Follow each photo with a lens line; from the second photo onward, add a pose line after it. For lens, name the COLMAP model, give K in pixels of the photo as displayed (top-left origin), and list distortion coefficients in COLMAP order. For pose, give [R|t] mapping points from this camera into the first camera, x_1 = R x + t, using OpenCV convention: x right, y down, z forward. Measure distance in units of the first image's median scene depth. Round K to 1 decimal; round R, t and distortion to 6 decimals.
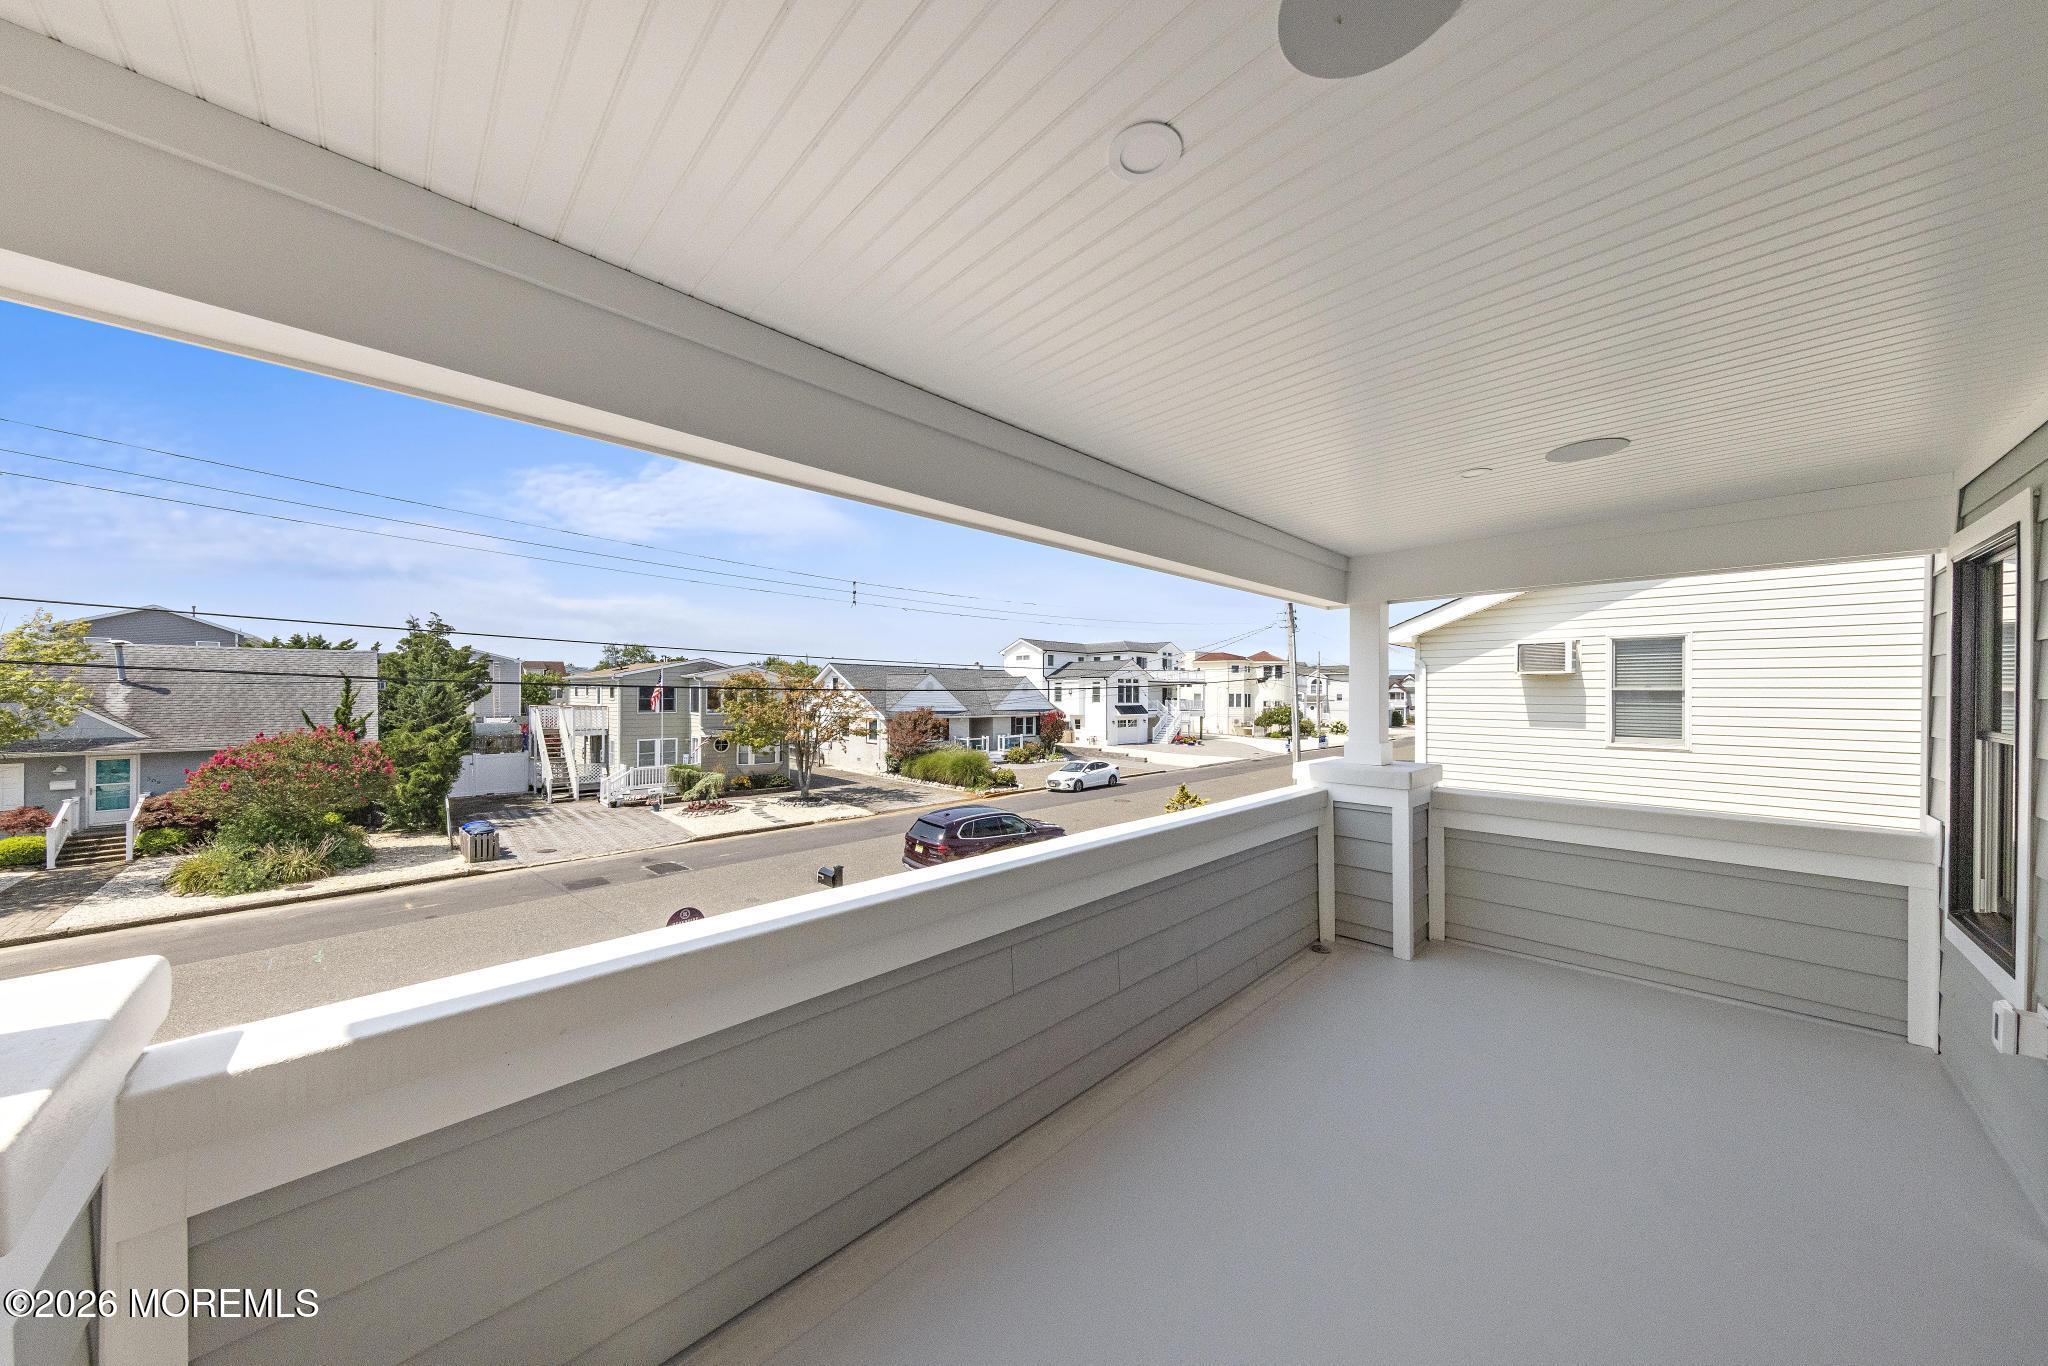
lens RADIAL K [[663.8, 0, 1040.9], [0, 663.8, 691.7], [0, 0, 1]] dist [0.001228, 0.000062]
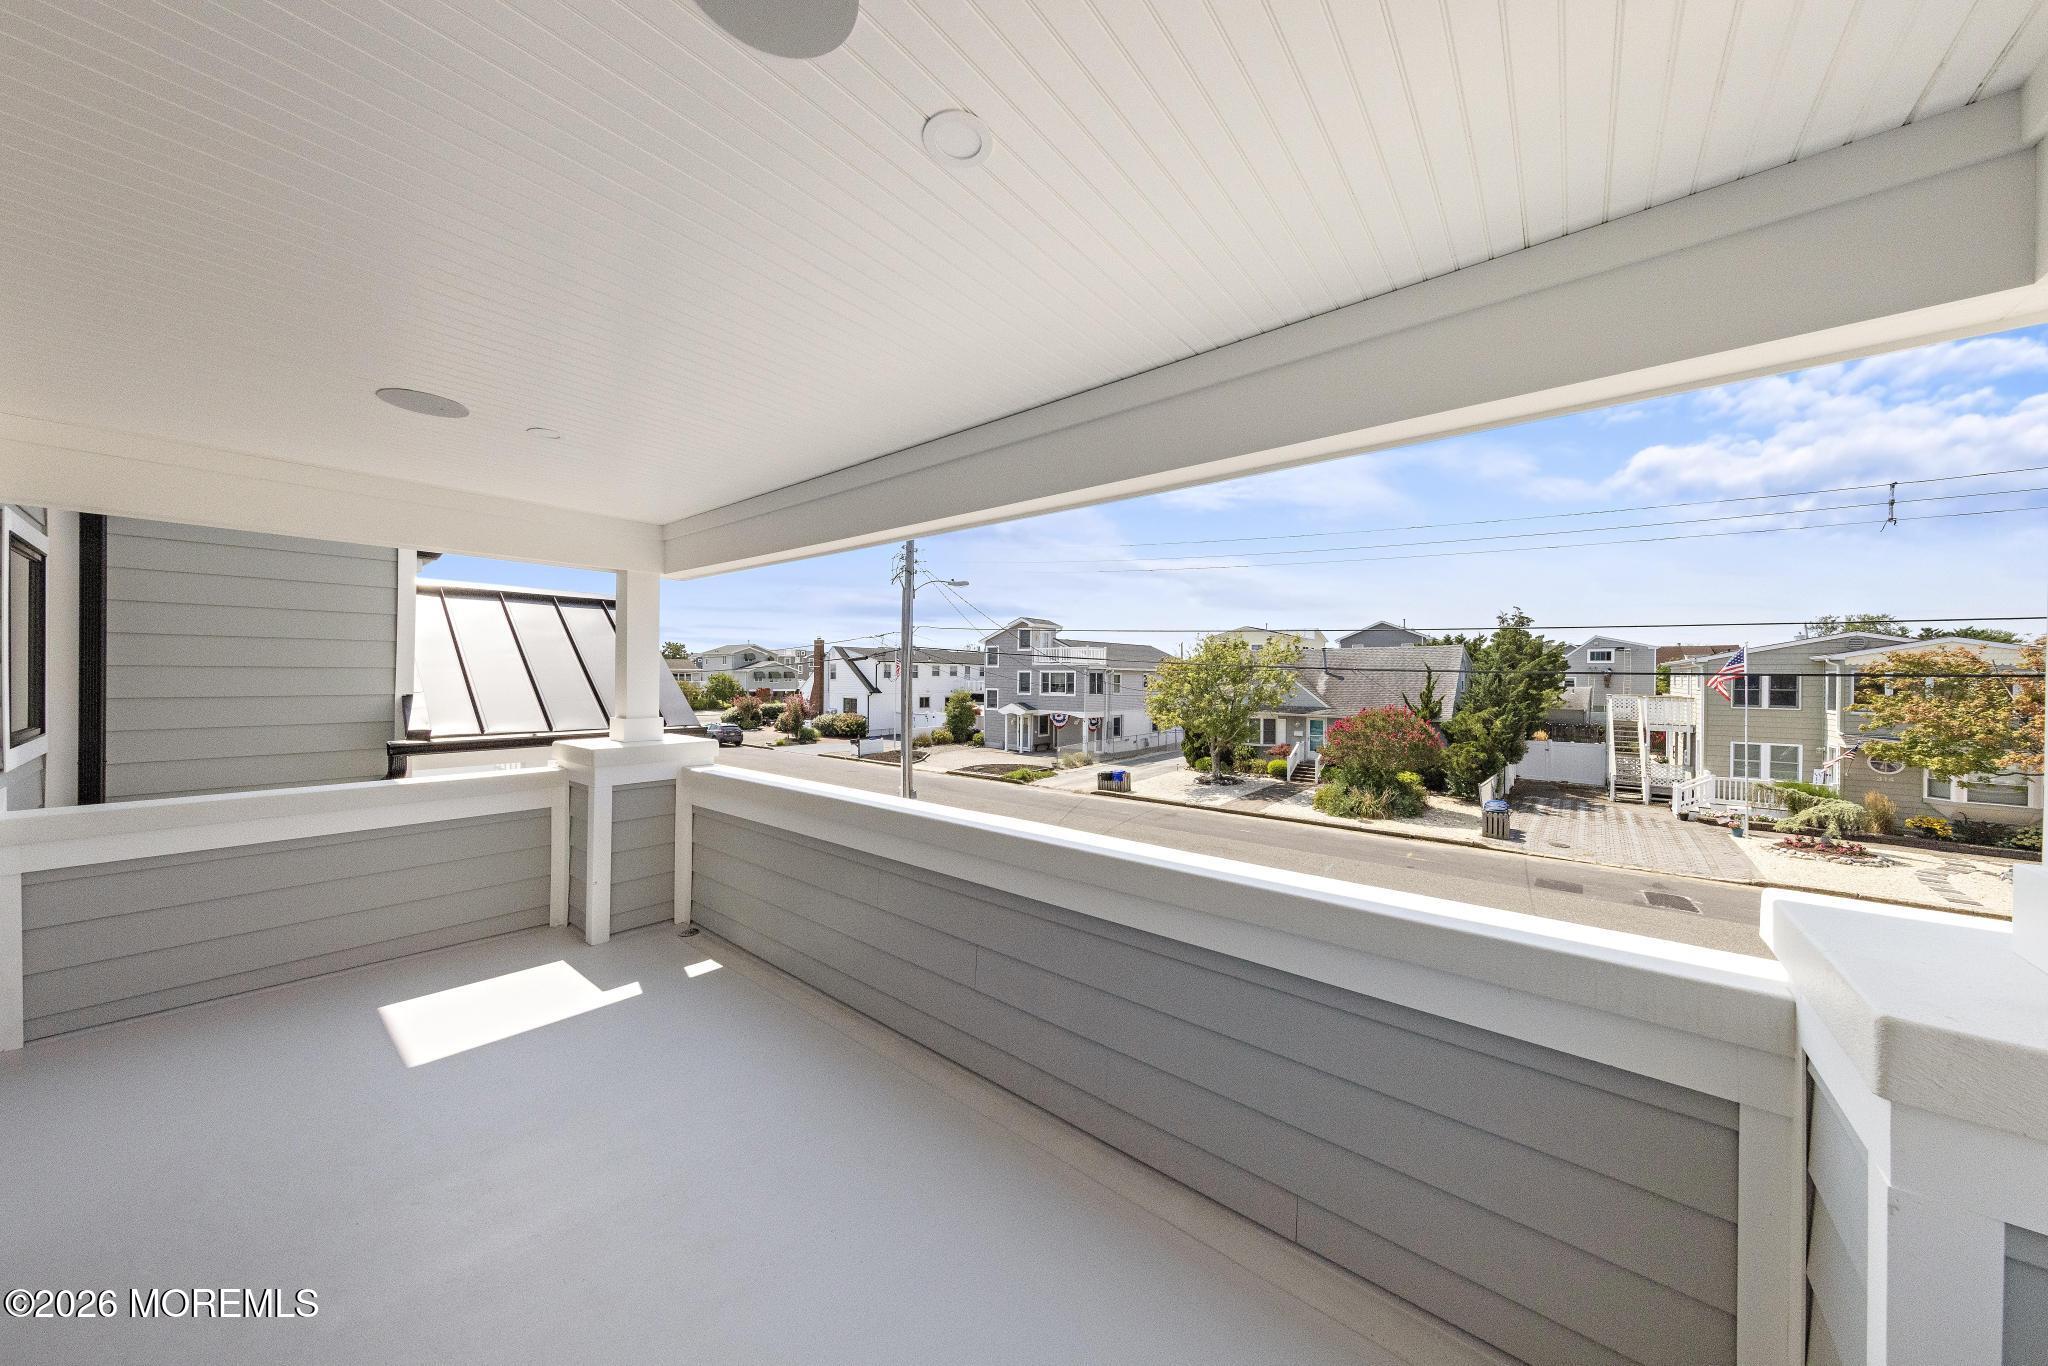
lens RADIAL K [[682.3, 0, 1038.7], [0, 682.3, 677.2], [0, 0, 1]] dist [0.007415, -0.000137]
pose [[0.079715, -0.001165, -0.996817, 0.147616], [-0.005447, 0.999984, -0.001605, 0.002579], [0.996803, 0.005558, 0.079707, 0.138465]]
